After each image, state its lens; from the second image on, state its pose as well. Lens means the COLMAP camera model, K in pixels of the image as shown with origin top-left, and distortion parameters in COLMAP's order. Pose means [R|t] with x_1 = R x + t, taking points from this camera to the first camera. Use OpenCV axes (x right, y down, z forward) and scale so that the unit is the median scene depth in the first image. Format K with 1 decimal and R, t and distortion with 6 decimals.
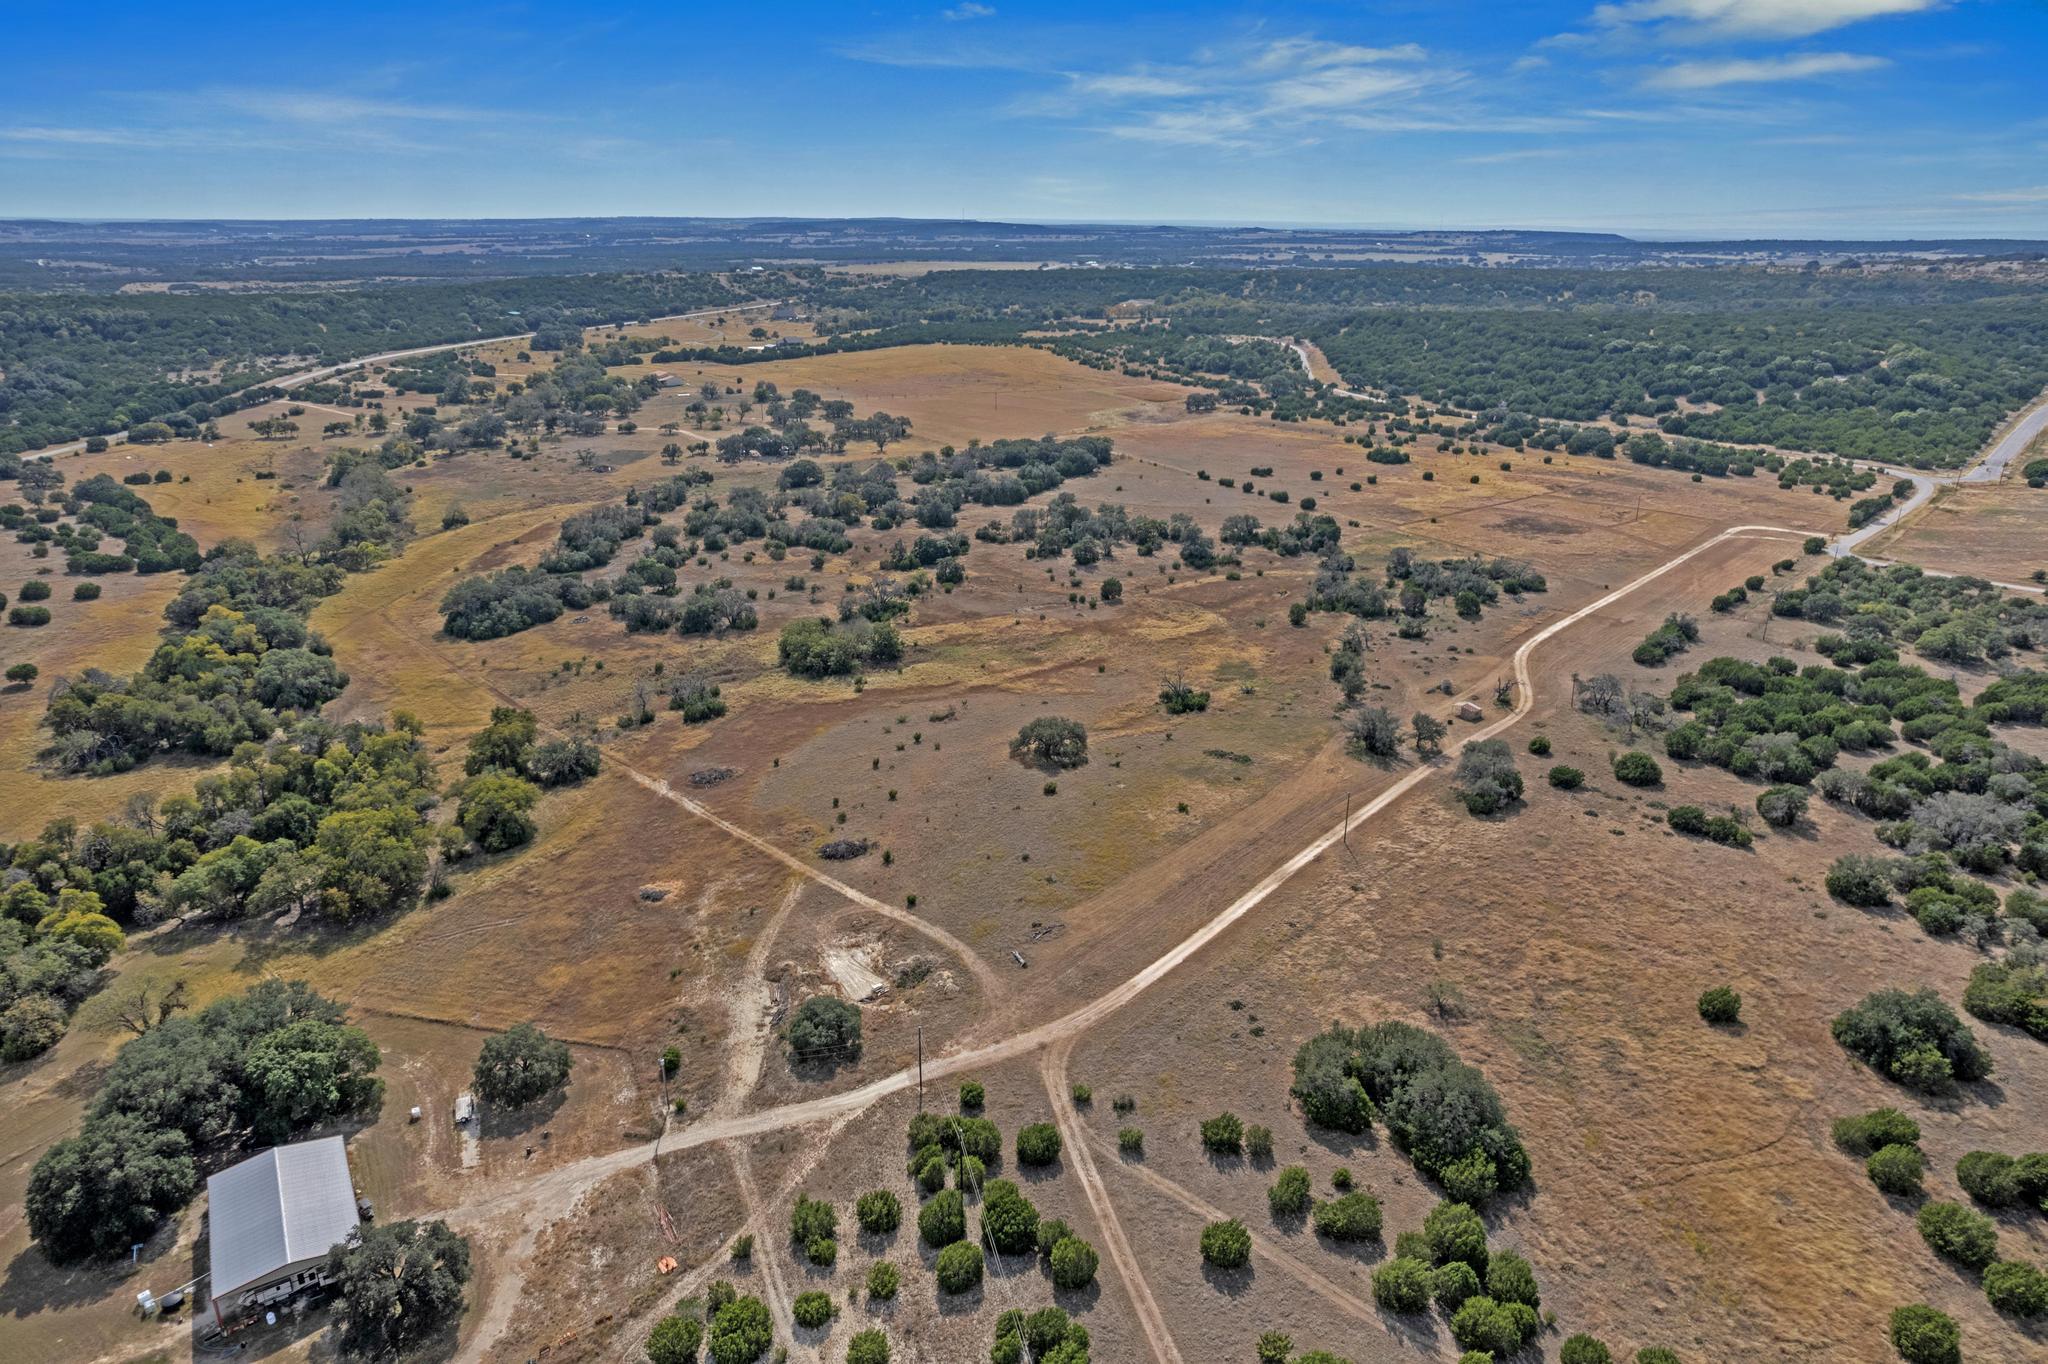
lens RADIAL K [[1304.3, 0, 1020.7], [0, 1304.3, 687.6], [0, 0, 1]] dist [-0.079631, 0.073617]
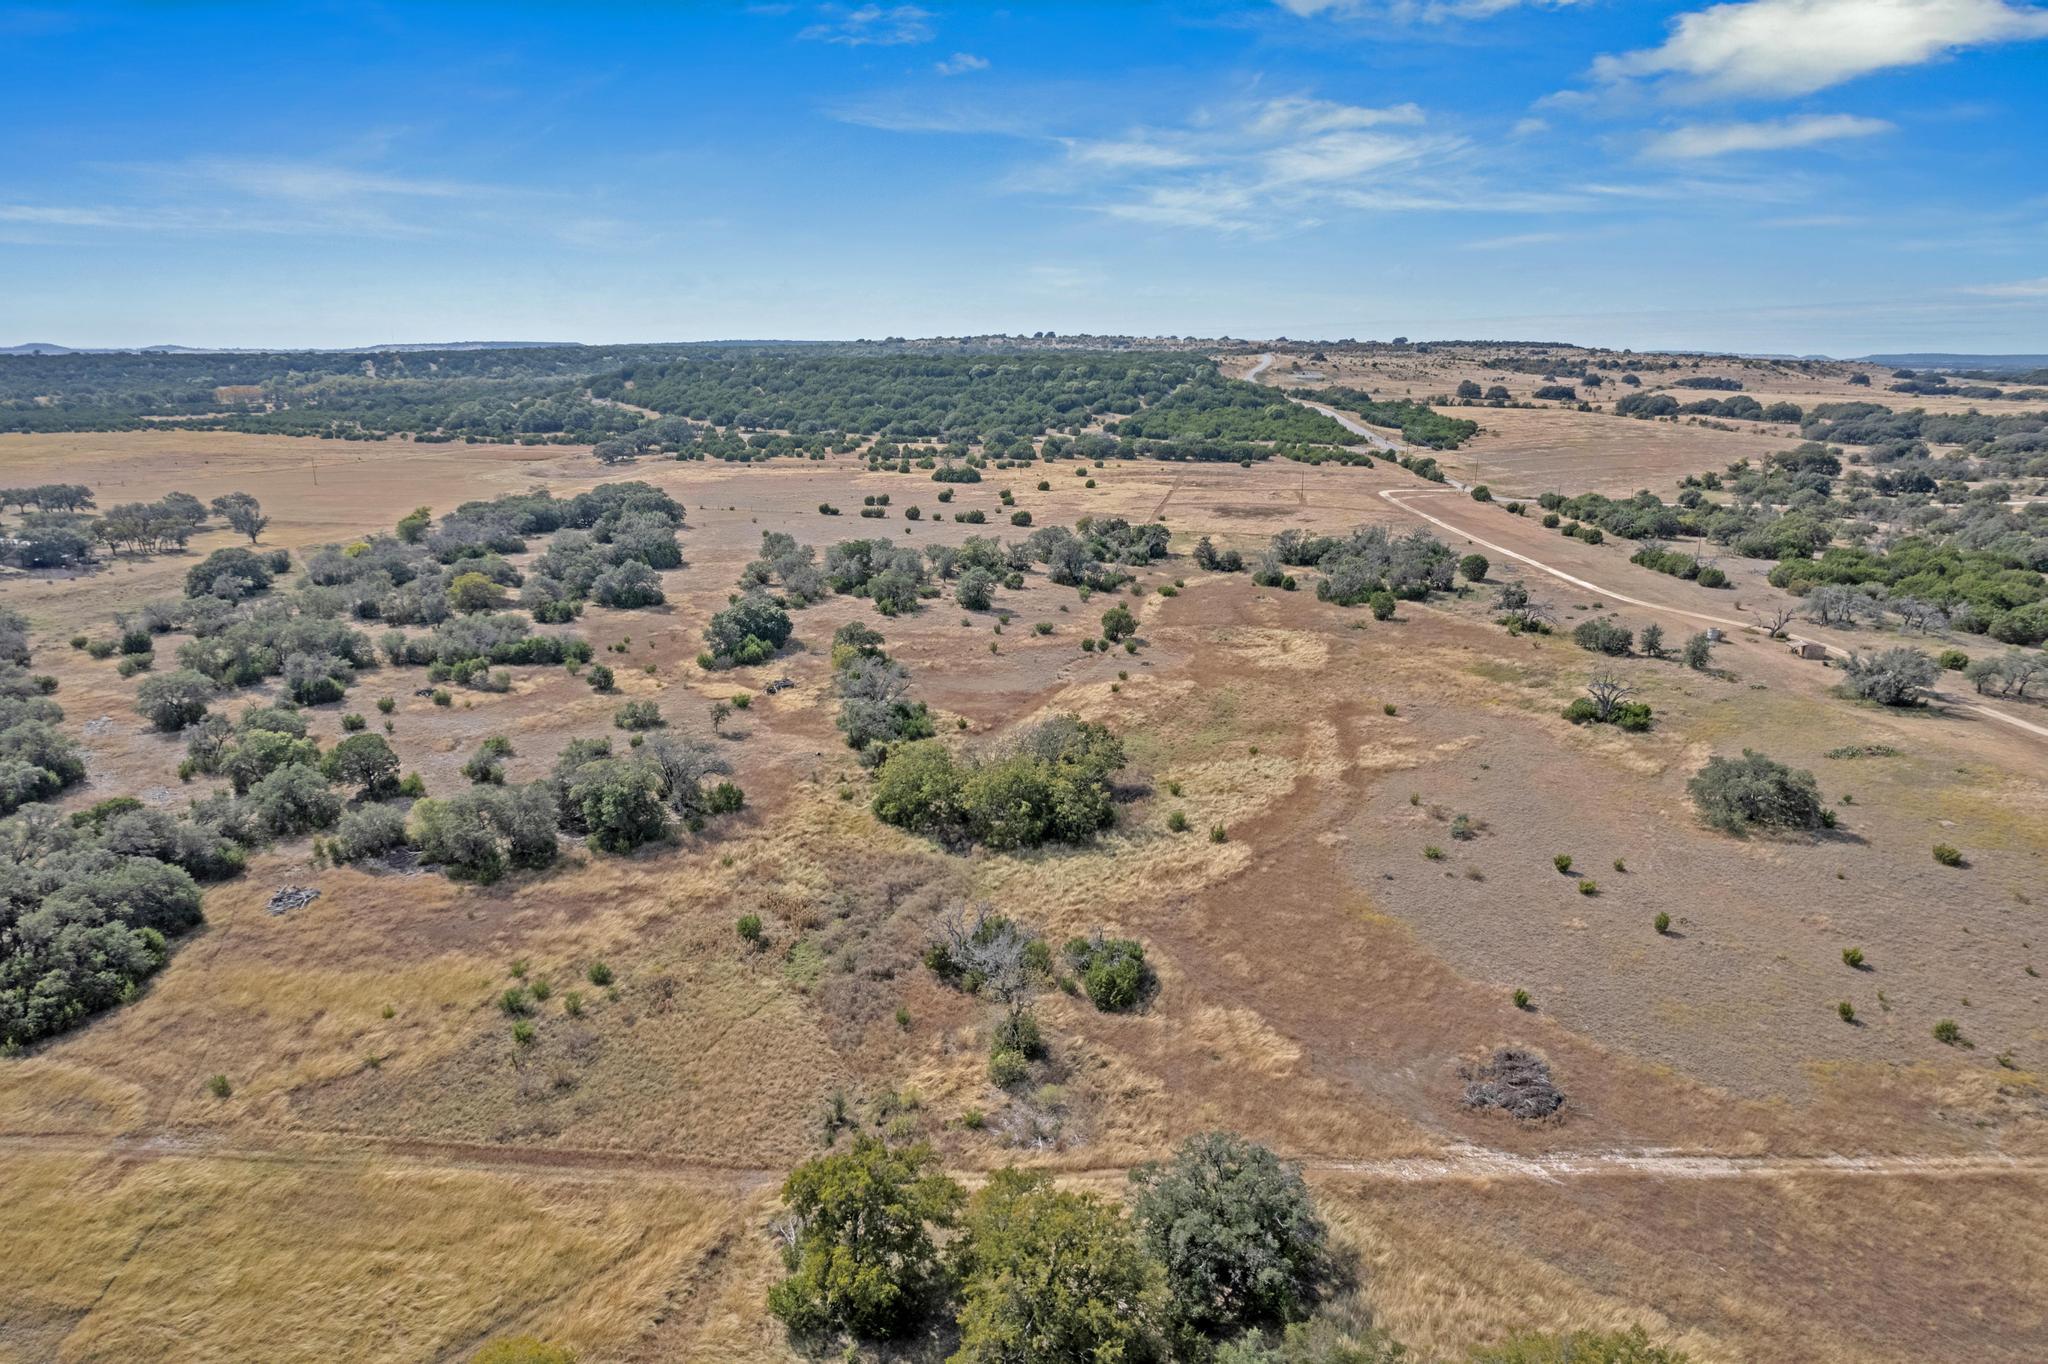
lens RADIAL K [[1304.3, 0, 1019.7], [0, 1304.3, 691.3], [0, 0, 1]] dist [-0.079631, 0.073617]
pose [[0.718242, -0.182027, 0.671562, -0.306233], [0.238461, 0.971117, 0.008185, -0.045286], [-0.653655, 0.154262, 0.740903, 0.413200]]
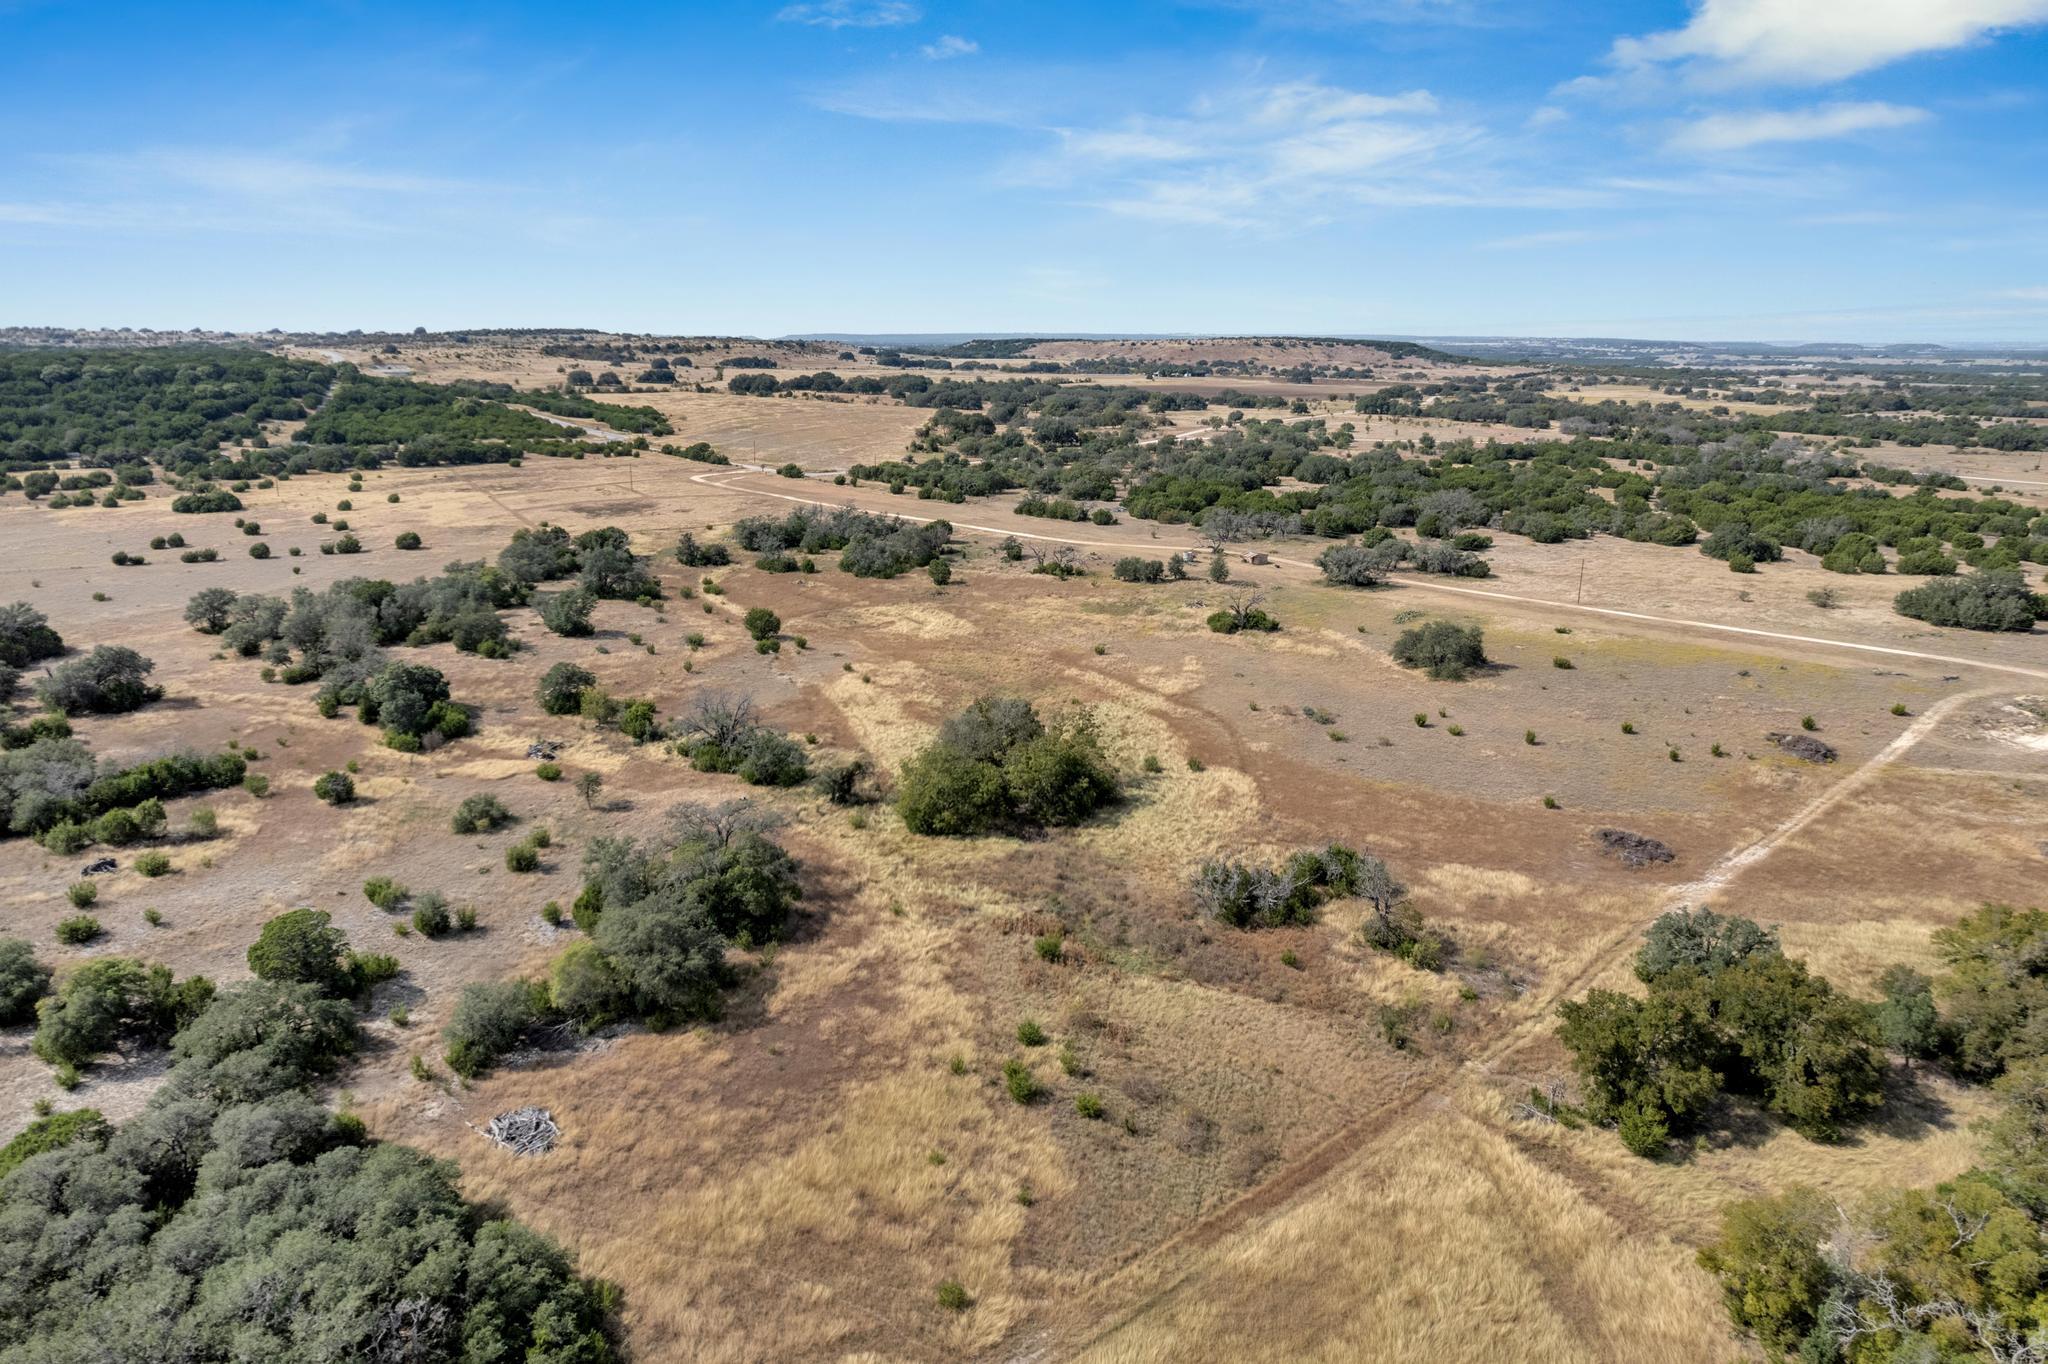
lens RADIAL K [[1304.3, 0, 1021.4], [0, 1304.3, 689.0], [0, 0, 1]] dist [-0.079631, 0.073617]
pose [[0.044143, -0.269377, 0.962023, -0.404069], [0.343518, 0.908336, 0.238582, -0.115742], [-0.938108, 0.319940, 0.132632, 0.603021]]
